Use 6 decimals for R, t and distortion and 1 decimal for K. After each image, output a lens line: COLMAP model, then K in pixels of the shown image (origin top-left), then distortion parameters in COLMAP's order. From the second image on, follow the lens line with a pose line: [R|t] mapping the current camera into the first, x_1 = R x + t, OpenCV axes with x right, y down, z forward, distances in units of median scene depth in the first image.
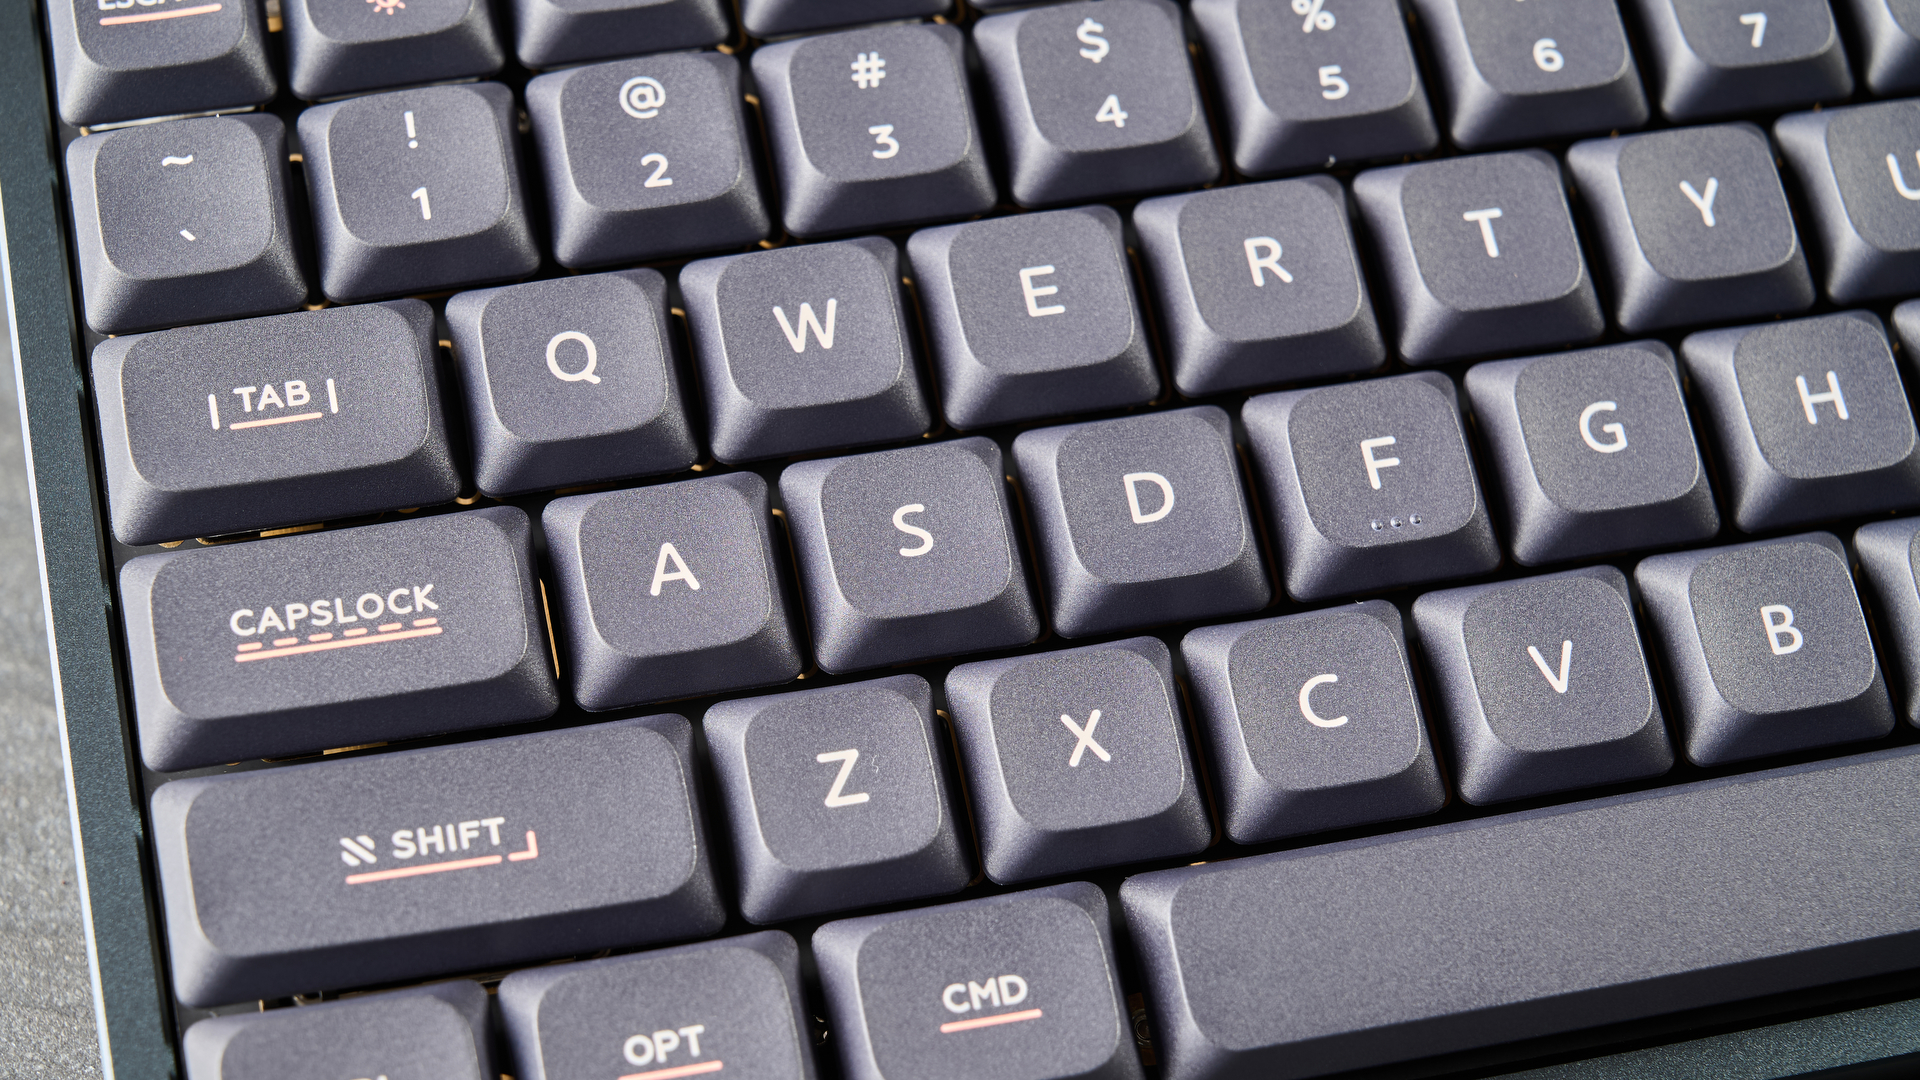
lens RADIAL K [[3593.0, 0, 956.8], [0, 3593.0, 557.5], [0, 0, 1]] dist [-0.094604, 0.000000]
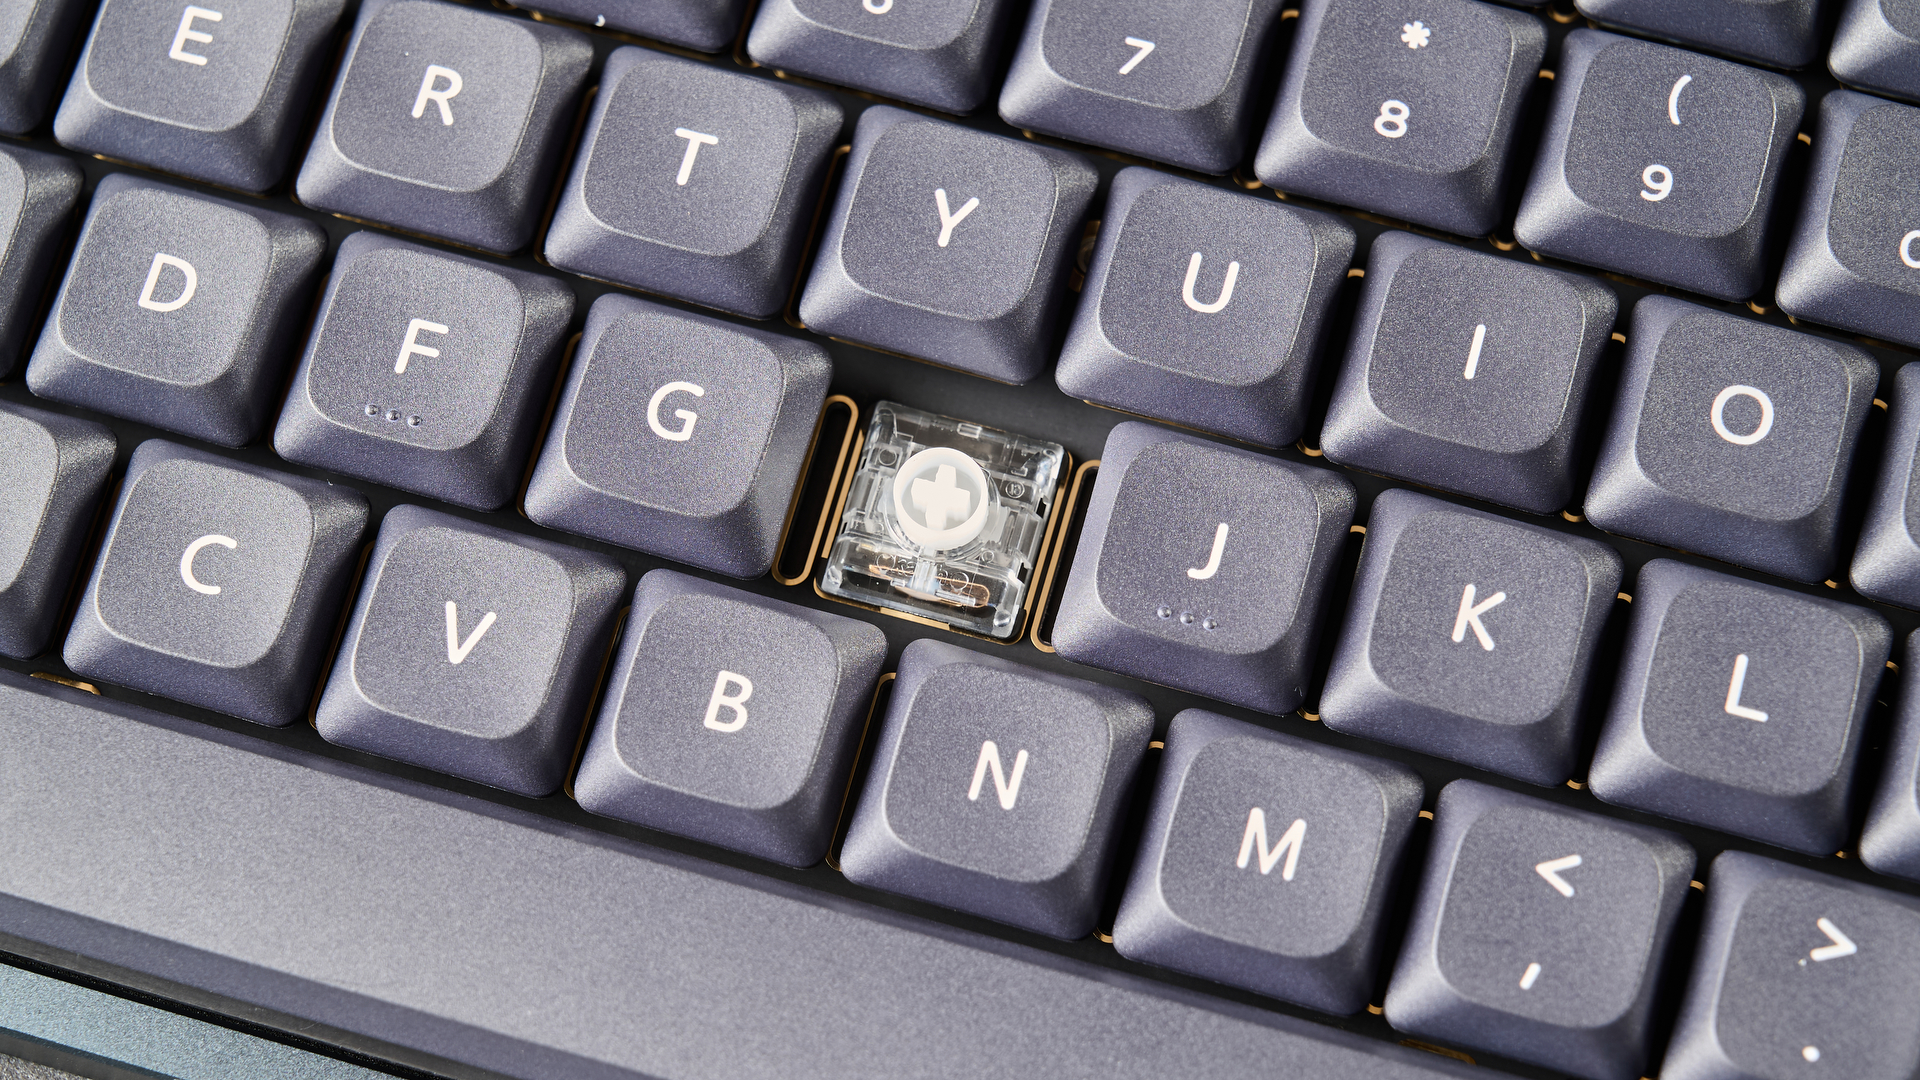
lens RADIAL K [[3593.0, 0, 989.7], [0, 3593.0, 599.4], [0, 0, 1]] dist [-0.094604, 0.000000]
pose [[0.876812, 0.398360, -0.269277, 0.520488], [-0.367742, 0.916369, 0.158218, -0.166485], [0.309785, -0.039703, 0.949977, 0.202764]]
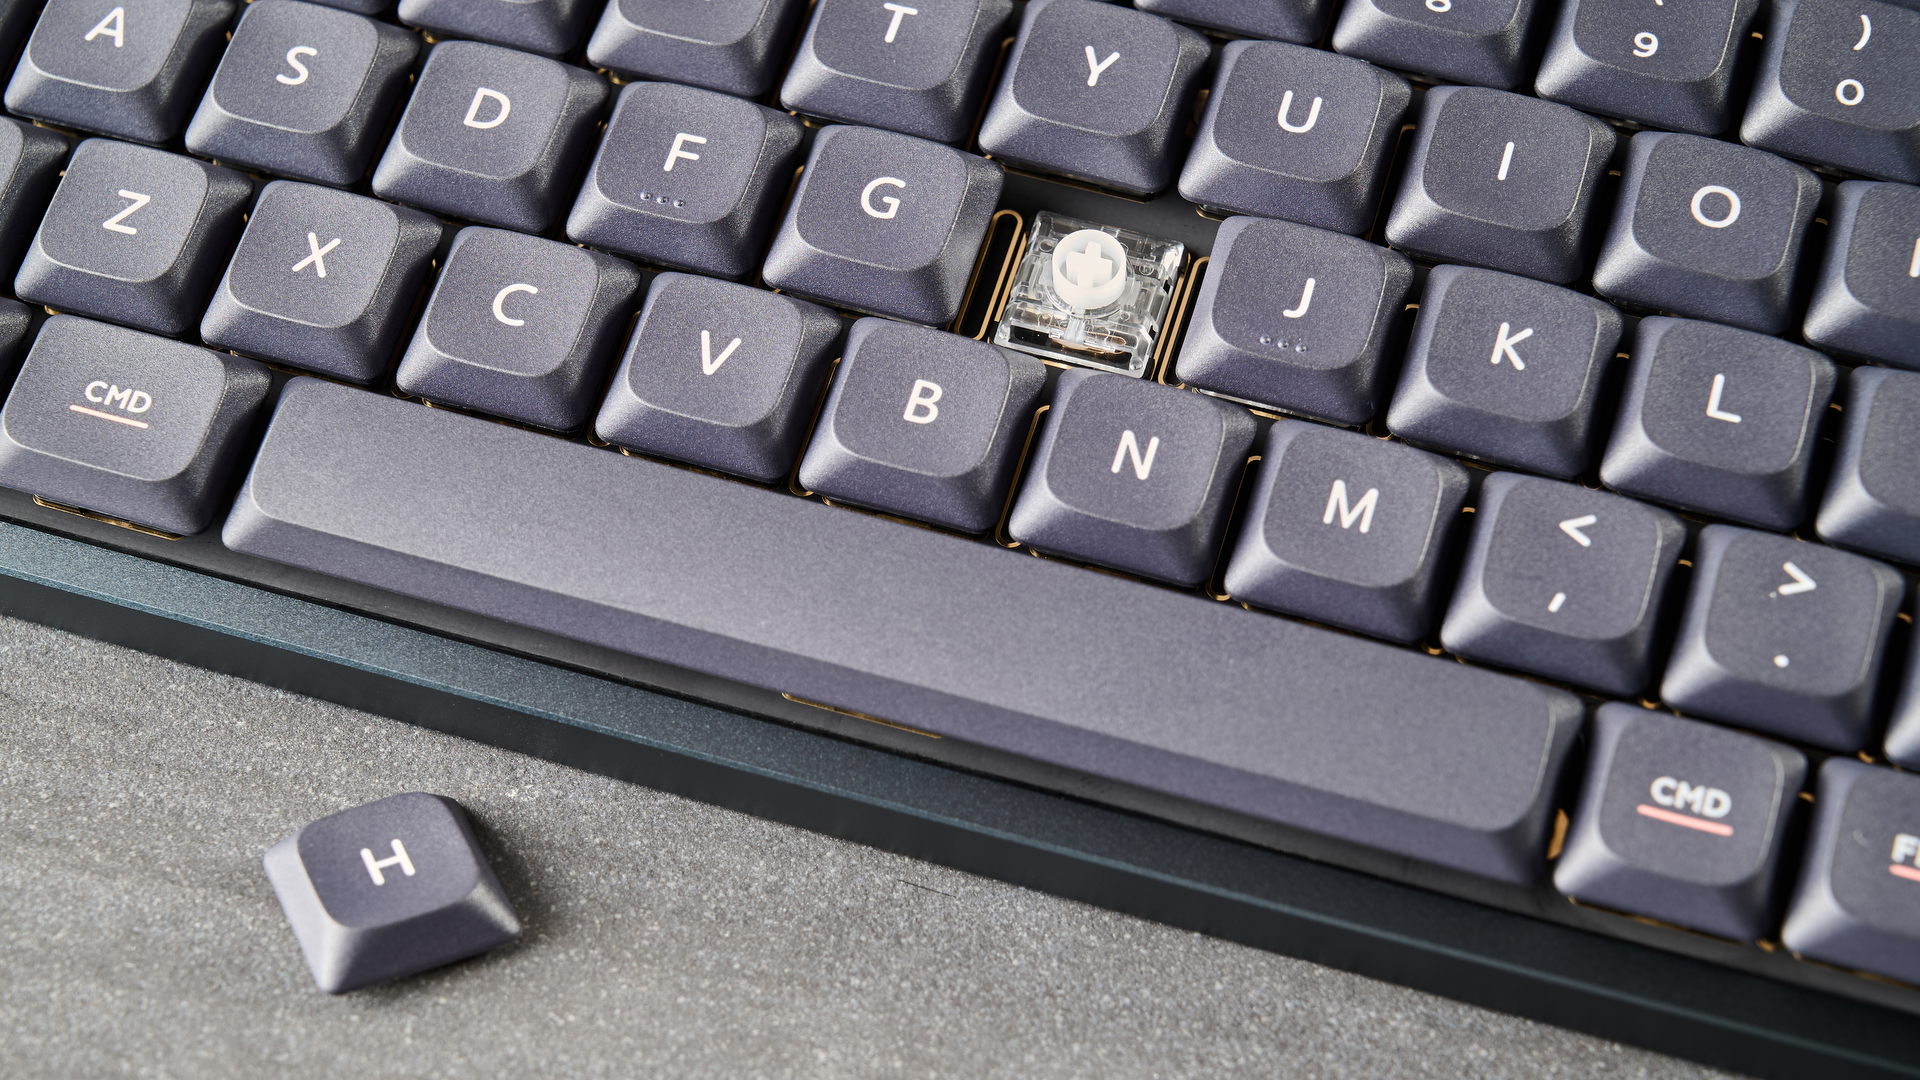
lens RADIAL K [[3593.0, 0, 976.7], [0, 3593.0, 541.1], [0, 0, 1]] dist [-0.094604, 0.000000]
pose [[0.866682, 0.348703, -0.356746, 0.668027], [-0.380016, 0.924779, -0.019284, 0.076284], [0.323187, 0.152282, 0.934002, -0.018826]]
